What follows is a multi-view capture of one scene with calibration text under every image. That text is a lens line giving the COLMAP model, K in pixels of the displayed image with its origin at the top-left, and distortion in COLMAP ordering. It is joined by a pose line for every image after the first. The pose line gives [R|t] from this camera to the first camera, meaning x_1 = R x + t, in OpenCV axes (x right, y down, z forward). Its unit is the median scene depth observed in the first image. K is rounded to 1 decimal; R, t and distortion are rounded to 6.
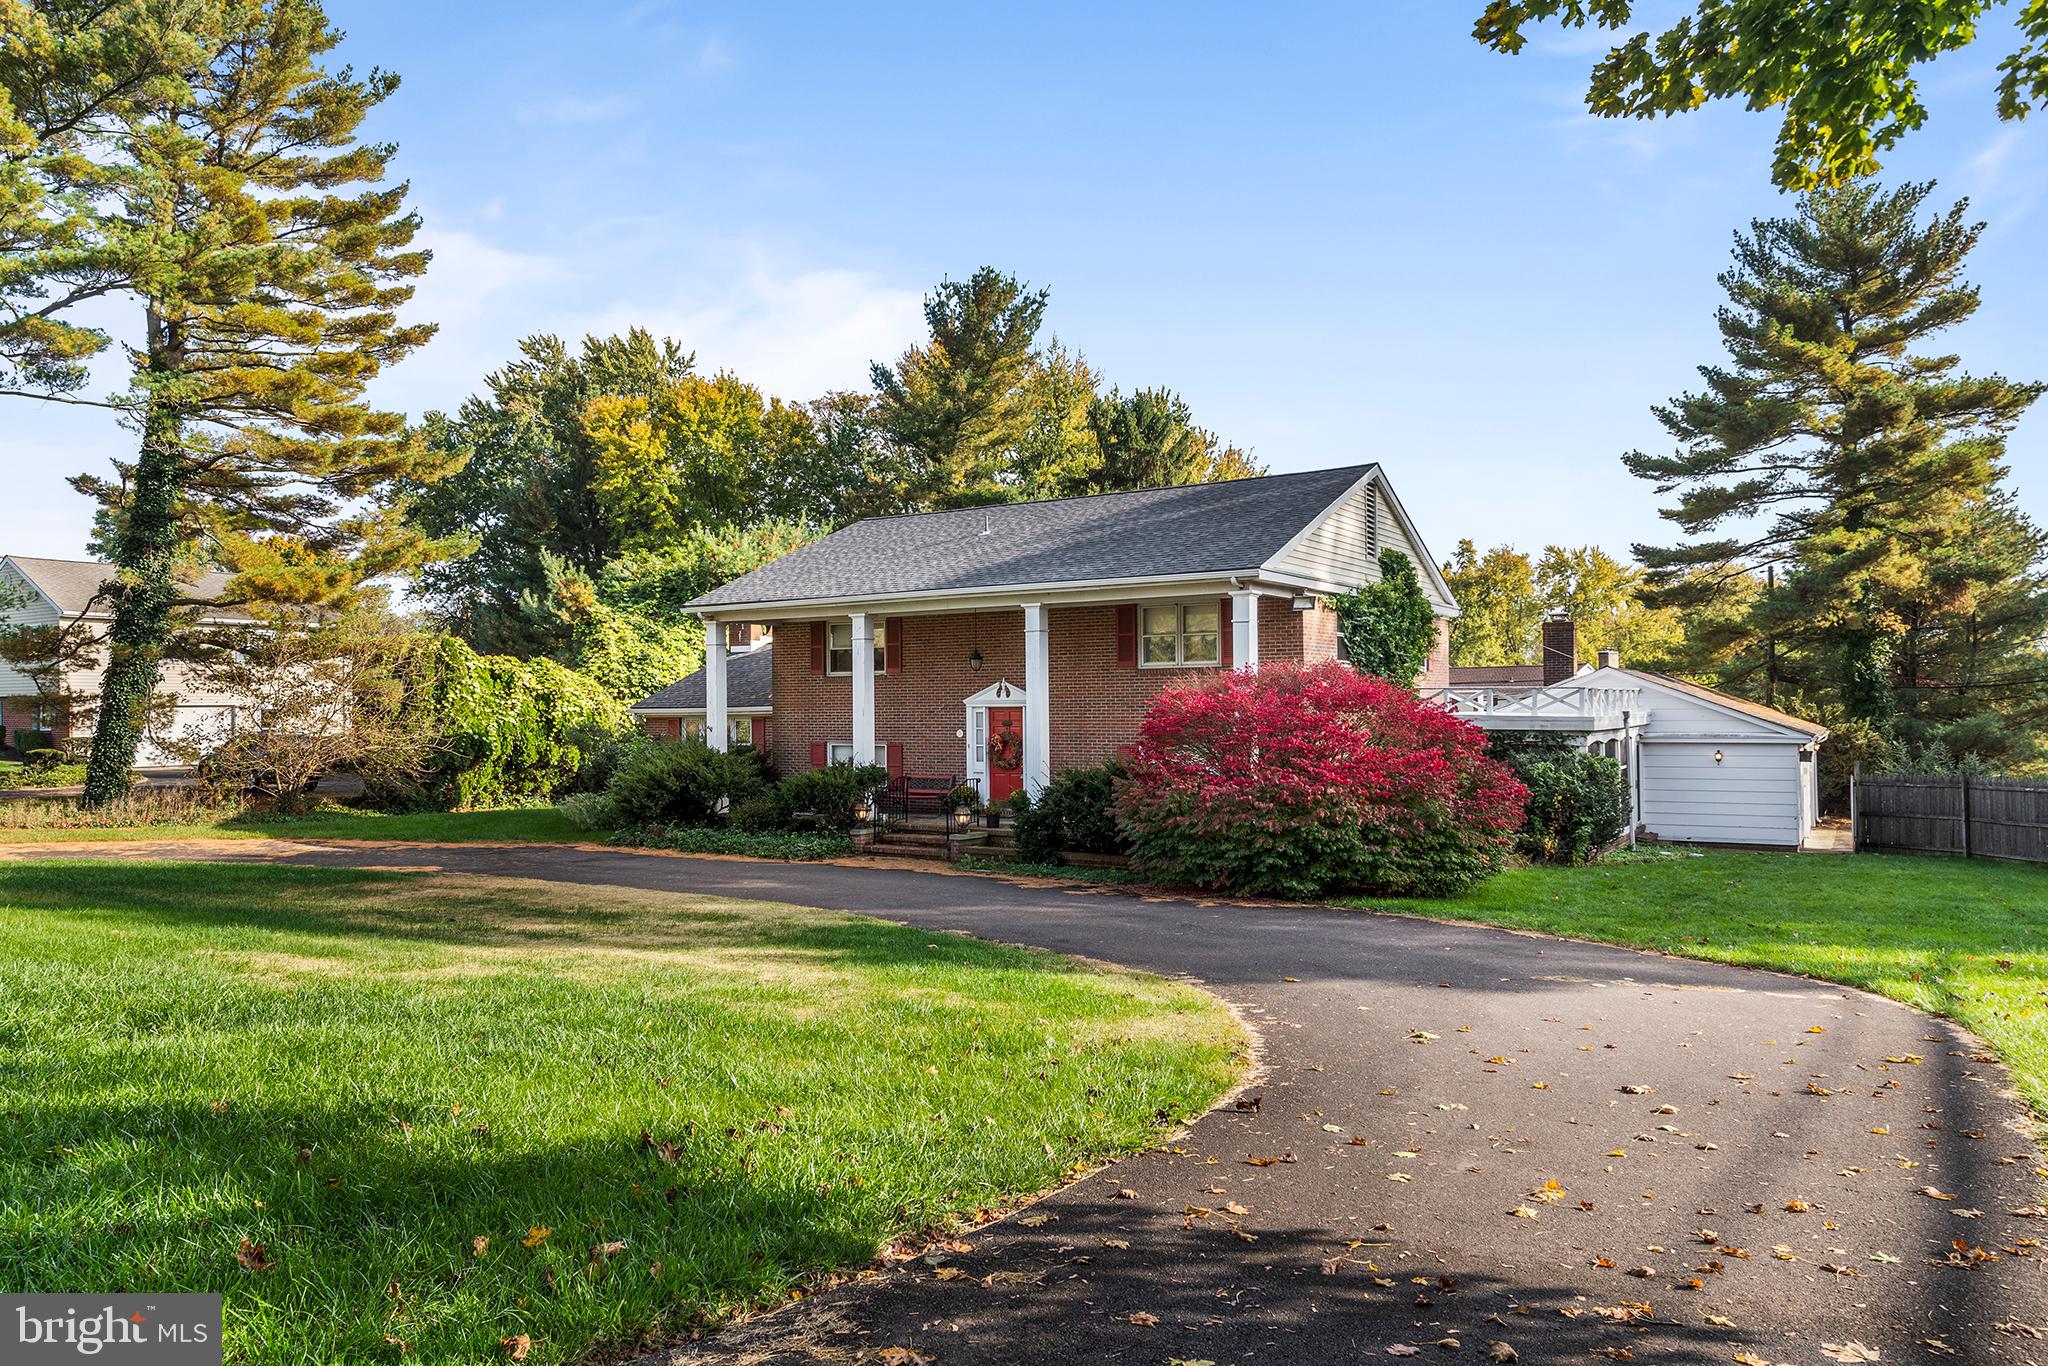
lens RADIAL K [[1366.8, 0, 1023.0], [0, 1366.8, 679.6], [0, 0, 1]] dist [0.000361, 0.000003]
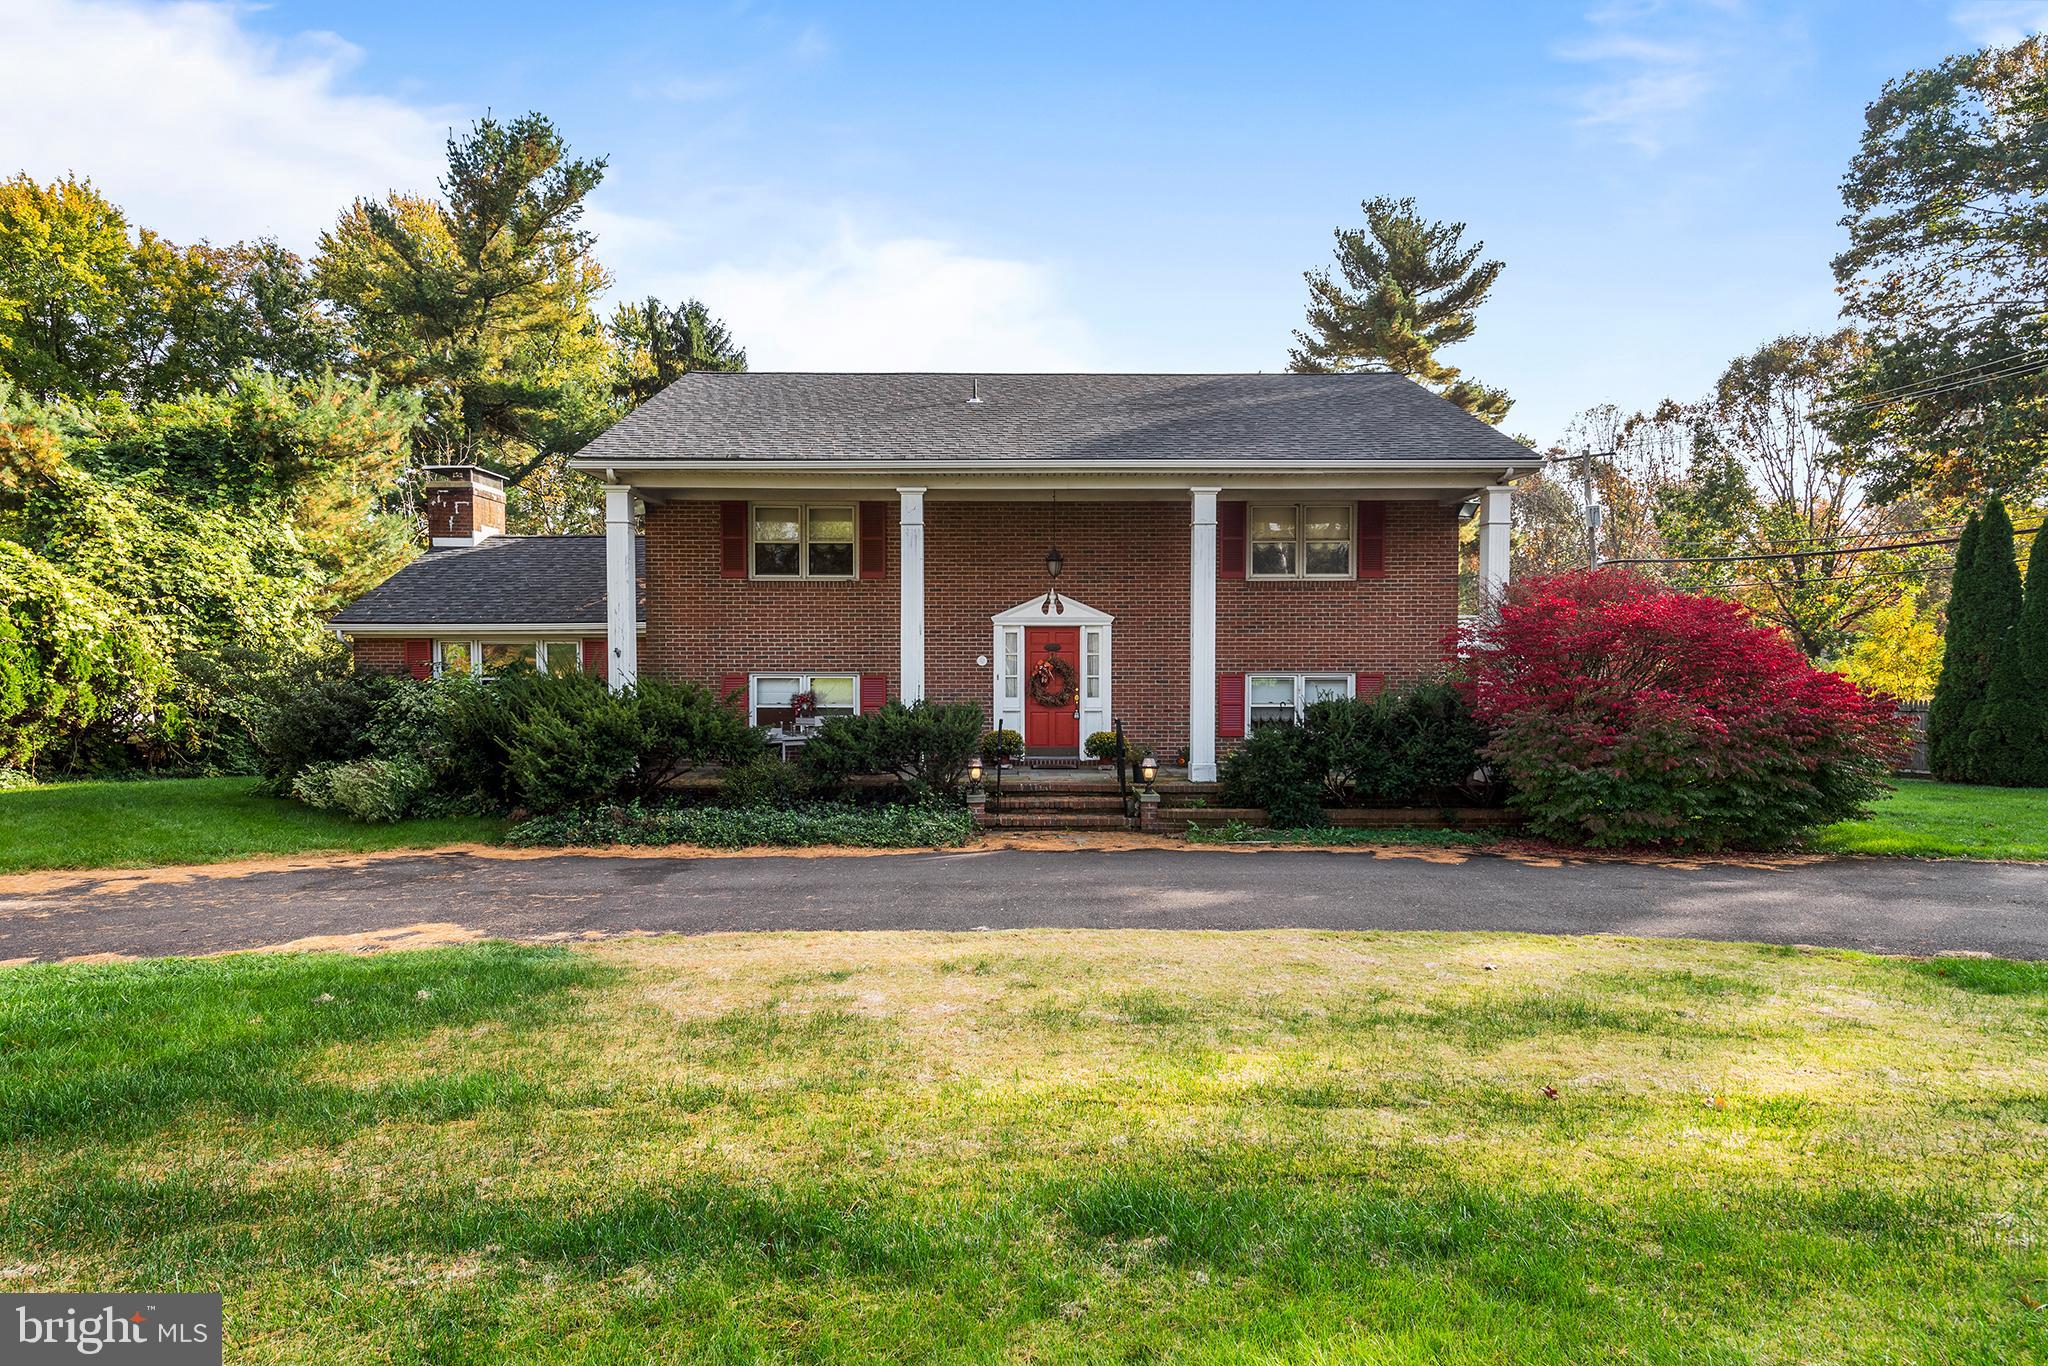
lens RADIAL K [[1190.3, 0, 1024.9], [0, 1190.3, 691.6], [0, 0, 1]] dist [0.001799, -0.000048]
pose [[0.827956, -0.011081, 0.560683, -0.276146], [-0.018324, 0.998736, 0.046798, 0.017616], [-0.560493, -0.049021, 0.826707, 0.305169]]
